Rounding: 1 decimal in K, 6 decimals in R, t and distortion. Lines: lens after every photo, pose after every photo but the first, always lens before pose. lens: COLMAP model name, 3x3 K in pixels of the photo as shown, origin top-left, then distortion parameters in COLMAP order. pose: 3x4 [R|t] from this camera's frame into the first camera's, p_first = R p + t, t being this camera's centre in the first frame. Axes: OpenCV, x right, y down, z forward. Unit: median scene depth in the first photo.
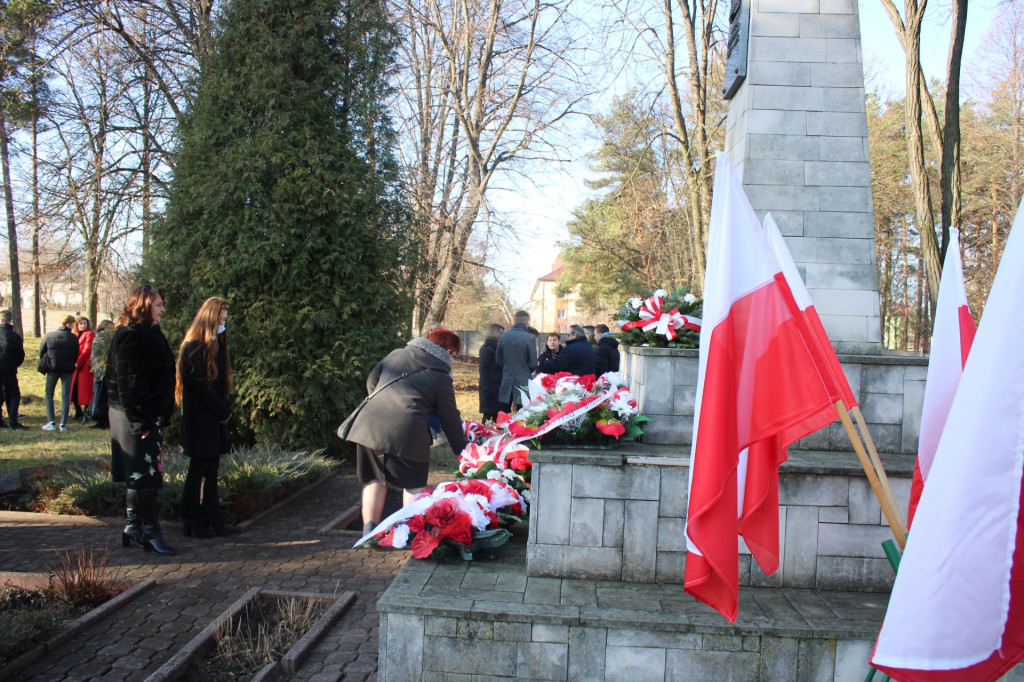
lens RADIAL K [[878.7, 0, 506.1], [0, 878.7, 334.5], [0, 0, 1]] dist [-0.157513, 0.147528]
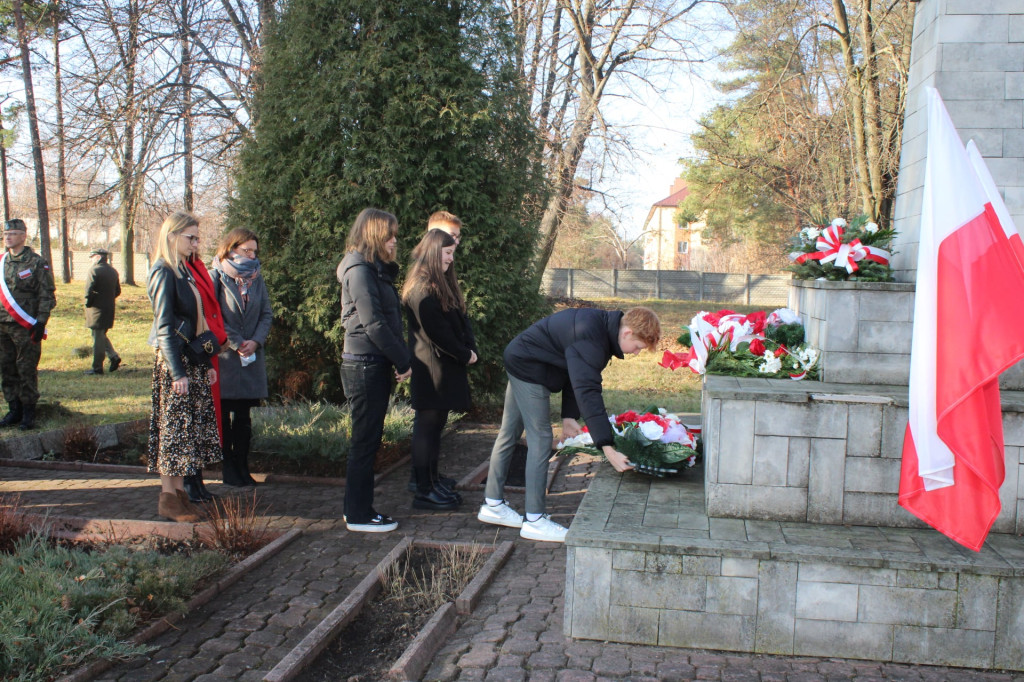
lens RADIAL K [[1079.6, 0, 503.9], [0, 1079.6, 334.8], [0, 0, 1]] dist [-0.131191, 0.174273]
pose [[0.995058, -0.005407, -0.099147, -0.038279], [0.010966, 0.998392, 0.055608, 0.002887], [0.098687, -0.056420, 0.993518, -0.092478]]
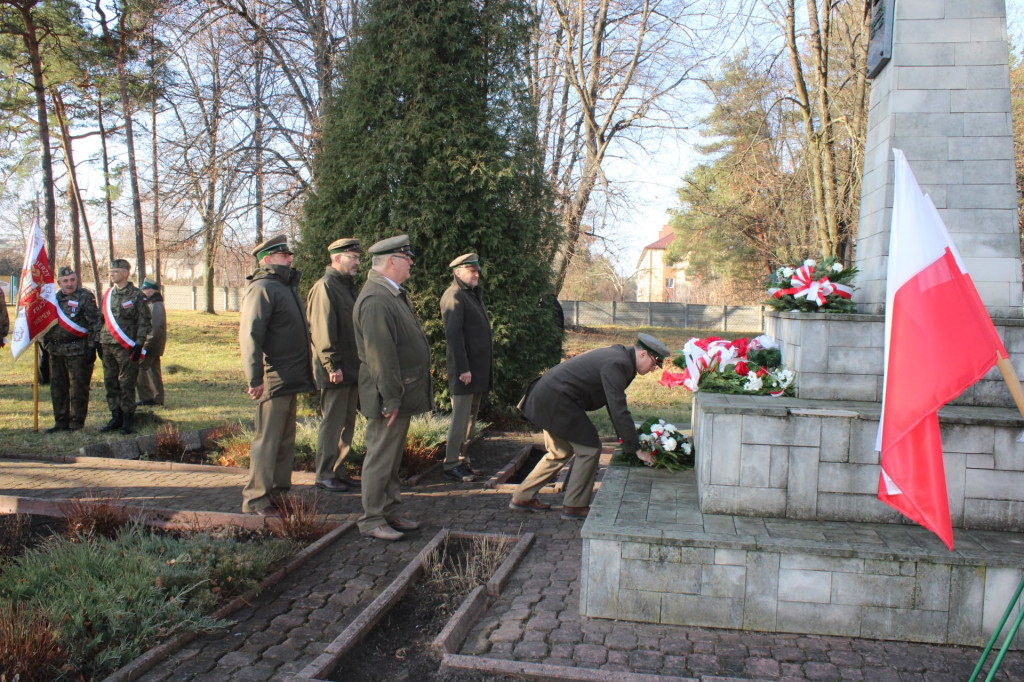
lens RADIAL K [[901.0, 0, 503.4], [0, 901.0, 331.9], [0, 0, 1]] dist [-0.158014, 0.152392]
pose [[0.993104, -0.005796, -0.117092, -0.044543], [0.009275, 0.999531, 0.029186, 0.001847], [0.116868, -0.030071, 0.992692, -0.083916]]
